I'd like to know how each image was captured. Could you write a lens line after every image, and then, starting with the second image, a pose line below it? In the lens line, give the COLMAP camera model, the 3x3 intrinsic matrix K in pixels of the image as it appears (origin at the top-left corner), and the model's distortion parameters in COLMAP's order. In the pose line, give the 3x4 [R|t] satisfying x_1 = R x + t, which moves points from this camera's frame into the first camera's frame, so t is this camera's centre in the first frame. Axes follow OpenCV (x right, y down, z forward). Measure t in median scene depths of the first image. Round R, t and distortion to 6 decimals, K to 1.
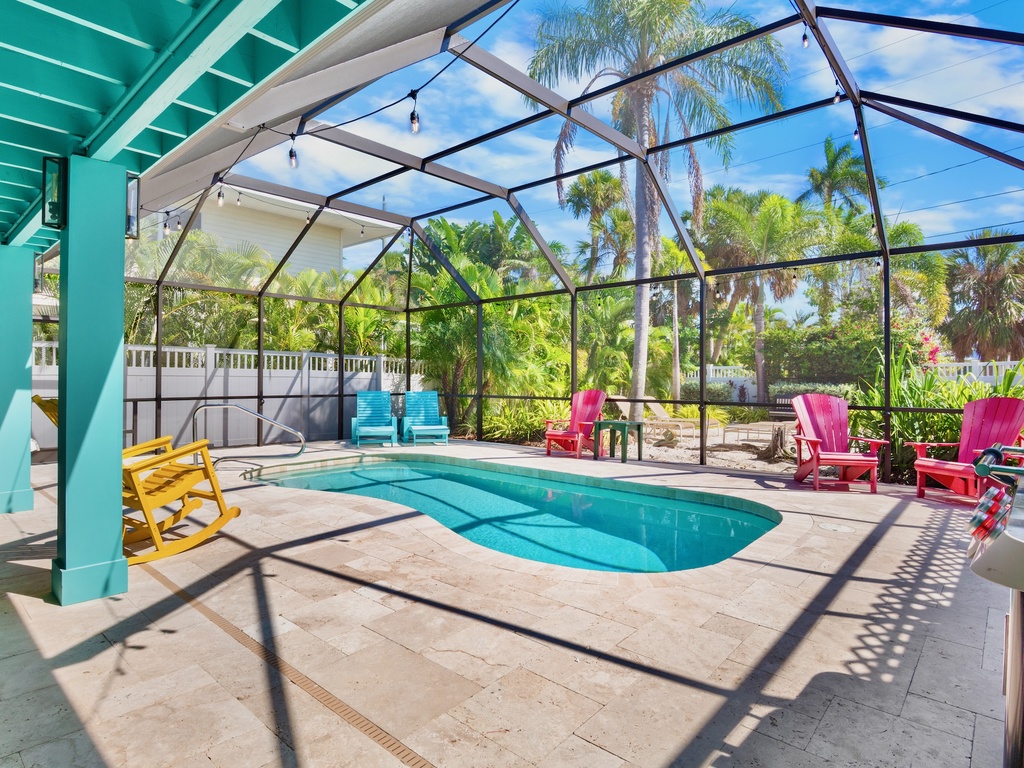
lens RADIAL K [[569.4, 0, 506.0], [0, 569.4, 379.7], [0, 0, 1]] dist [-0.028166, 0.005222]
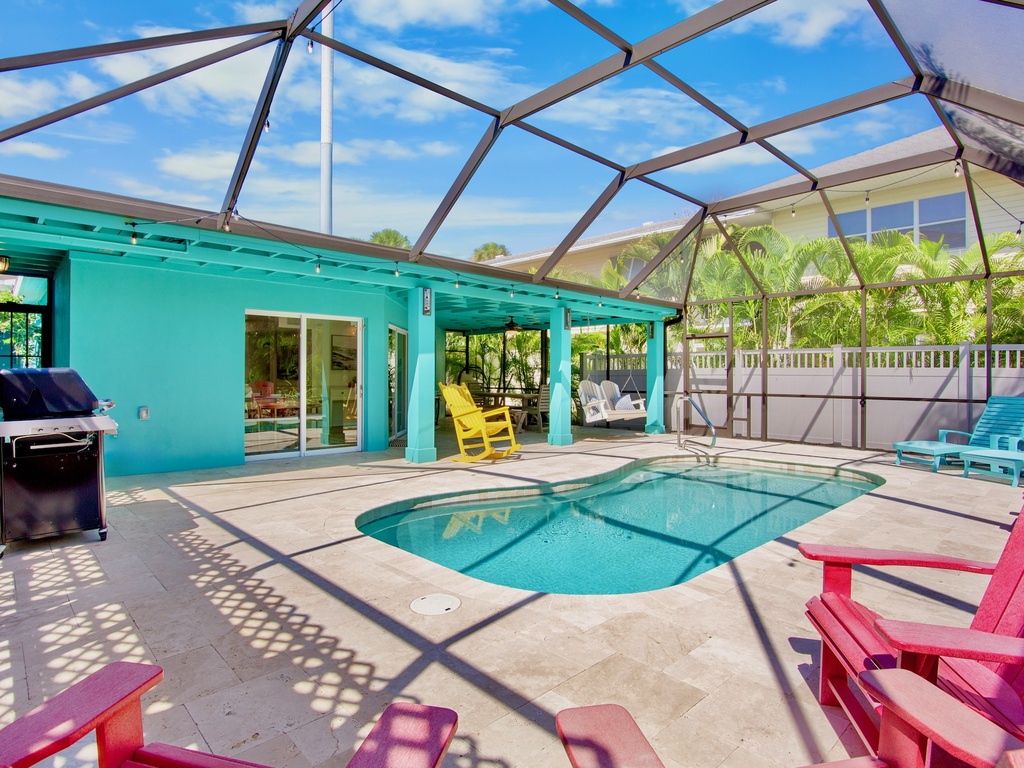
lens RADIAL K [[569.4, 0, 509.6], [0, 569.4, 381.7], [0, 0, 1]] dist [-0.028166, 0.005222]
pose [[-0.086613, 0.004939, -0.996230, 1.604755], [-0.007238, 0.999958, 0.005587, 0.009920], [0.996216, 0.007695, -0.086573, 1.503356]]
